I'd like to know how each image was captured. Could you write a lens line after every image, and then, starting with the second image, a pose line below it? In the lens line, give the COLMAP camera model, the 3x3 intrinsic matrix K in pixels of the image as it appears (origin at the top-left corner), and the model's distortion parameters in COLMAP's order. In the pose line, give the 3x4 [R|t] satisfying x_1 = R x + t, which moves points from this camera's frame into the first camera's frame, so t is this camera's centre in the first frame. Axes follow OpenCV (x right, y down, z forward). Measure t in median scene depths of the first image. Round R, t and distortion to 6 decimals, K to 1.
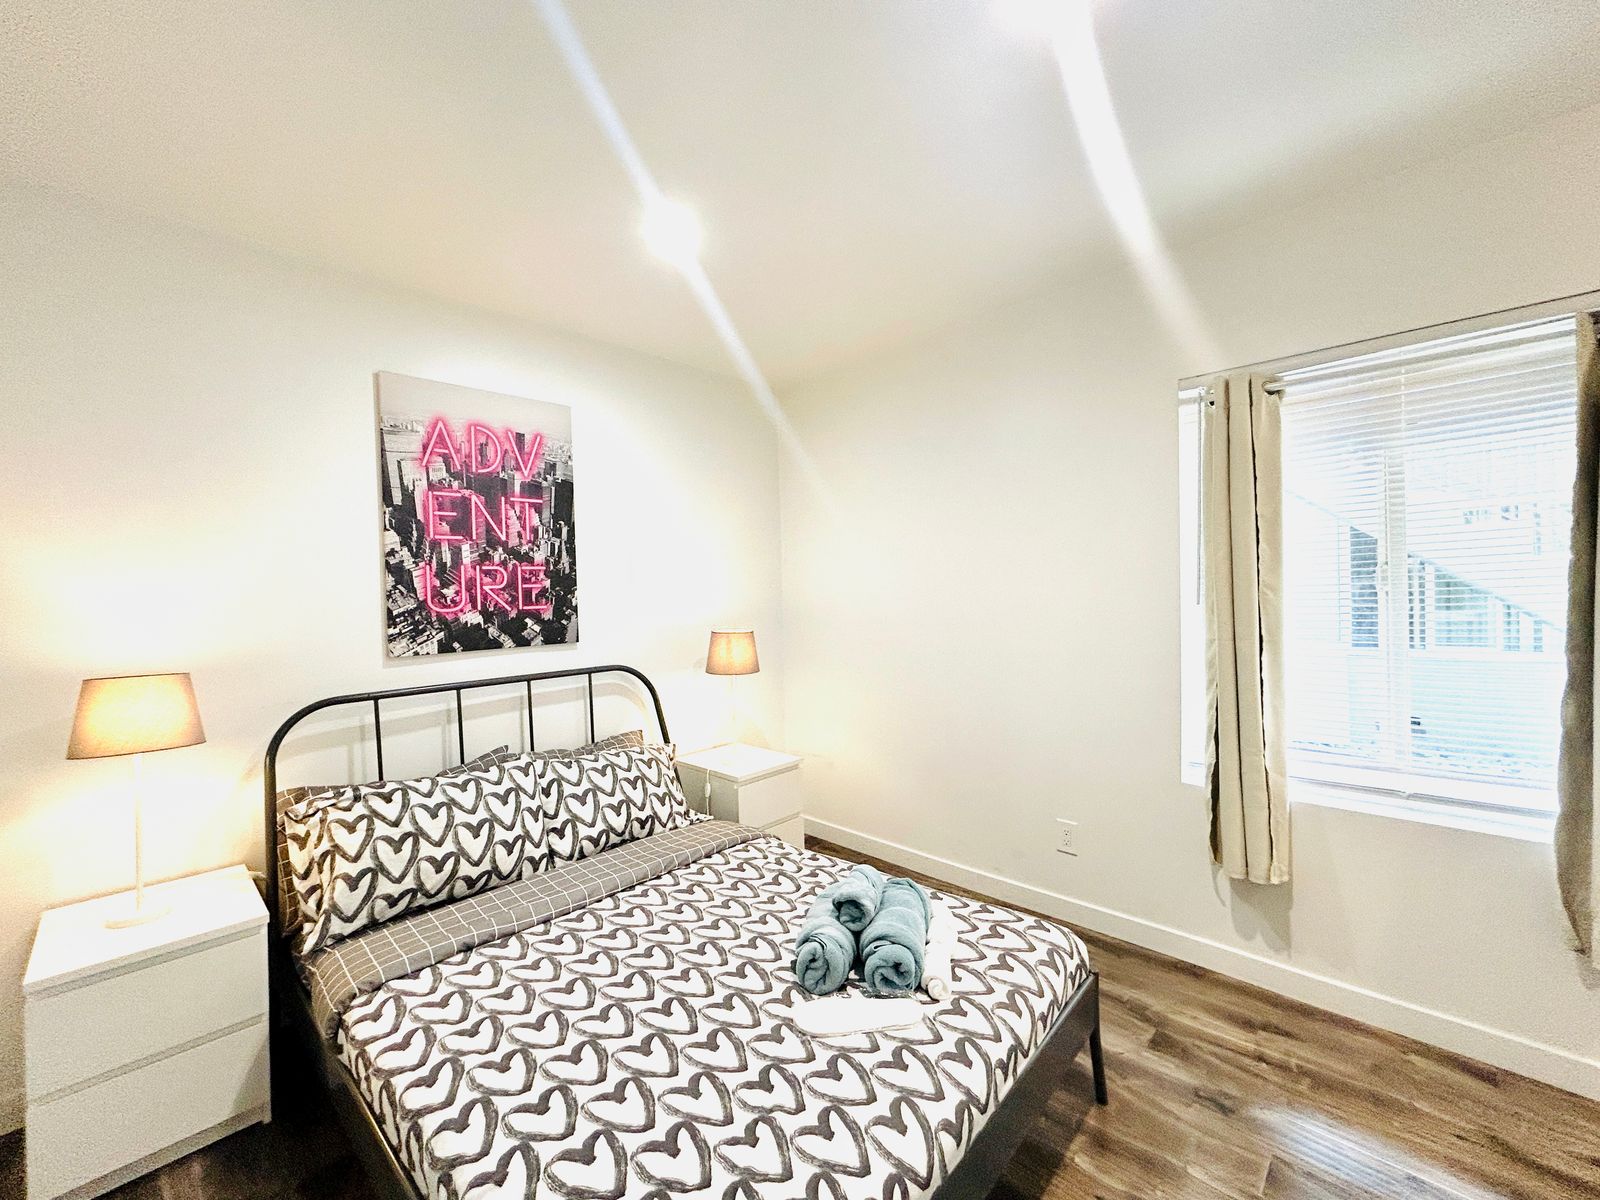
lens RADIAL K [[648.2, 0, 804.3], [0, 648.2, 605.0], [0, 0, 1]] dist [-0.004087, 0.002380]
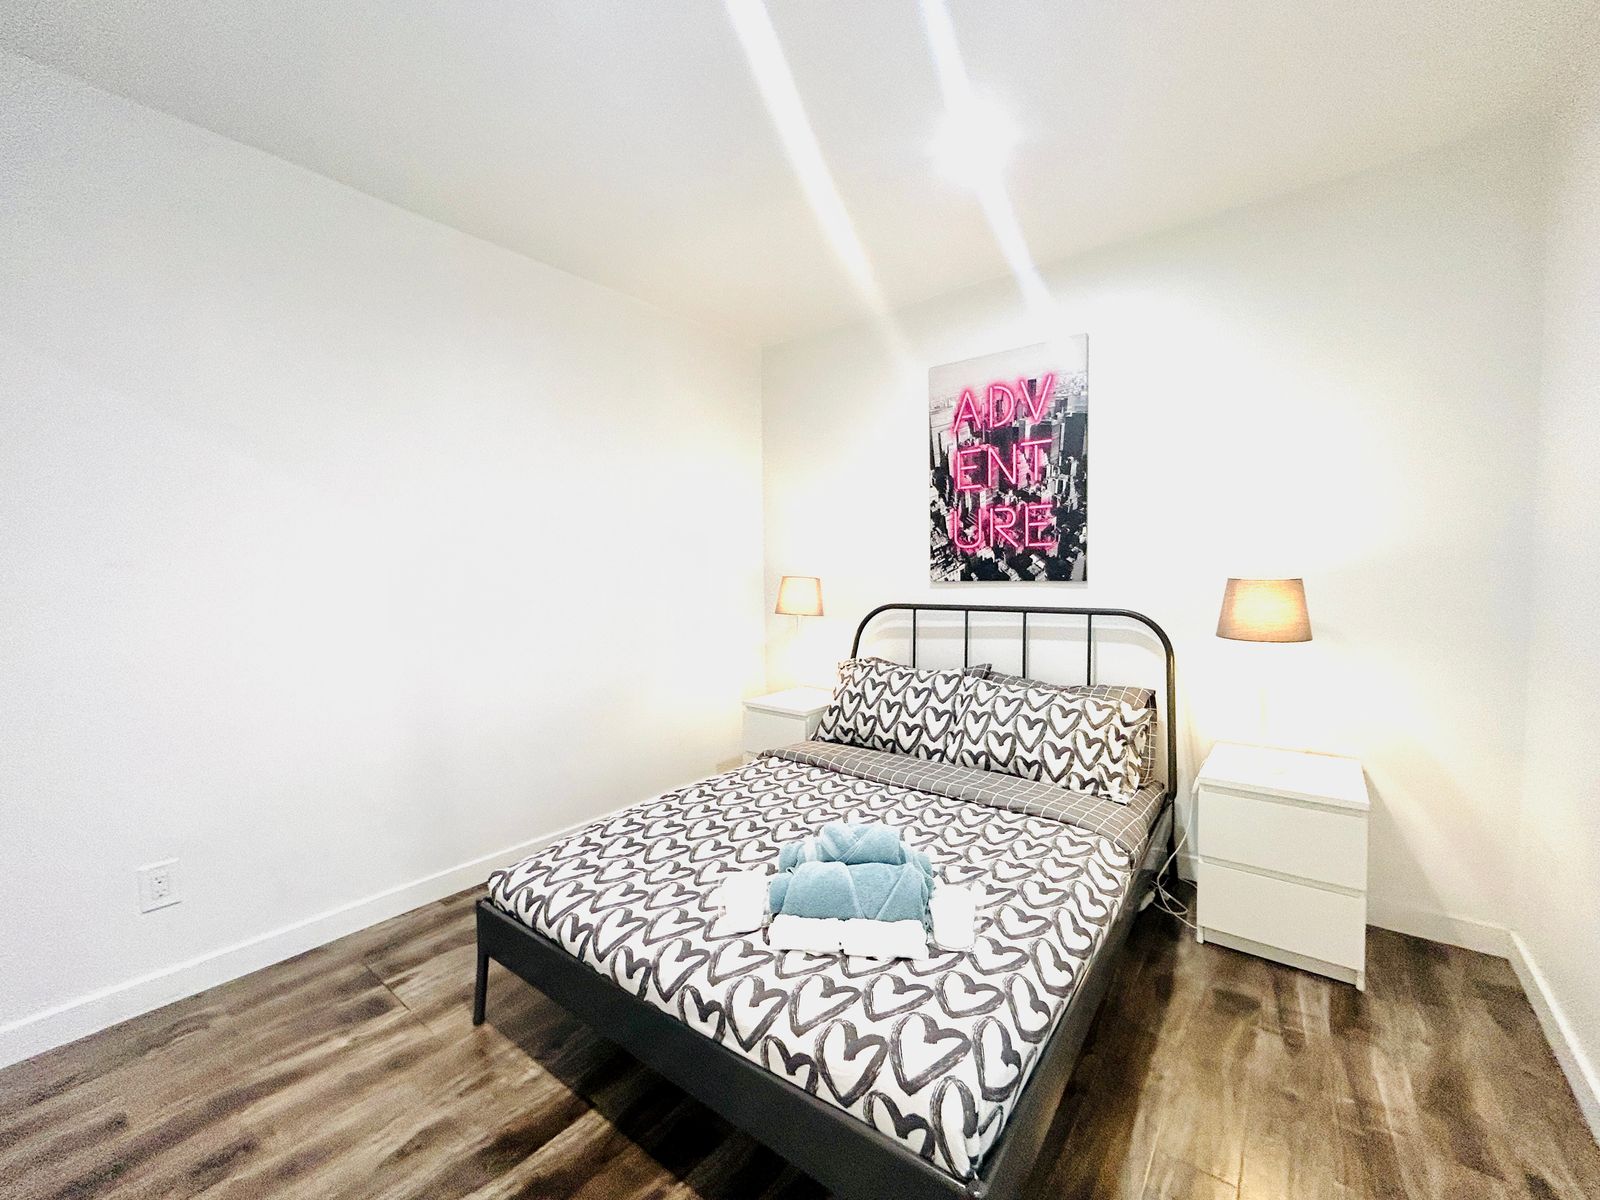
lens RADIAL K [[648.2, 0, 802.0], [0, 648.2, 608.7], [0, 0, 1]] dist [-0.004087, 0.002380]
pose [[0.096517, 0.089973, -0.991256, 0.653201], [-0.007482, 0.995943, 0.089670, 0.017578], [0.995303, -0.001238, 0.096799, 0.558260]]
